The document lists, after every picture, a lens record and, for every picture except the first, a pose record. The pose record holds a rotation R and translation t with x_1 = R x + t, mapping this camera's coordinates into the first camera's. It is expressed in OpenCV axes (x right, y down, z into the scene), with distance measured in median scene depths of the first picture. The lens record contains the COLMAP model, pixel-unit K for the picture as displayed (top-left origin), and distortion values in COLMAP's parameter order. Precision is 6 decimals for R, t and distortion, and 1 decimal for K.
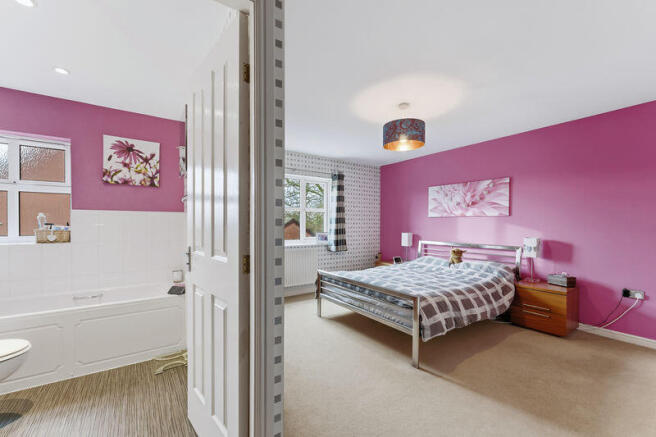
lens RADIAL K [[267.2, 0, 328.8], [0, 267.2, 227.9], [0, 0, 1]] dist [-0.006497, 0.001510]
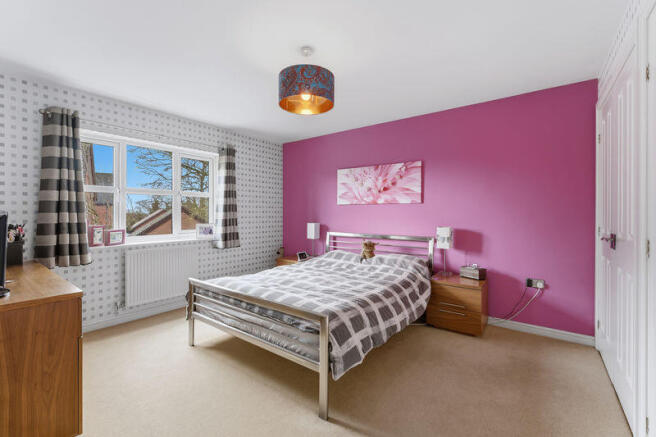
lens RADIAL K [[284.7, 0, 326.9], [0, 284.7, 215.7], [0, 0, 1]] dist [0.000795, 0.000069]
pose [[0.947266, -0.003814, 0.320424, 0.071636], [0.005660, 0.999972, -0.004830, 0.000113], [-0.320397, 0.006389, 0.947262, 0.213678]]
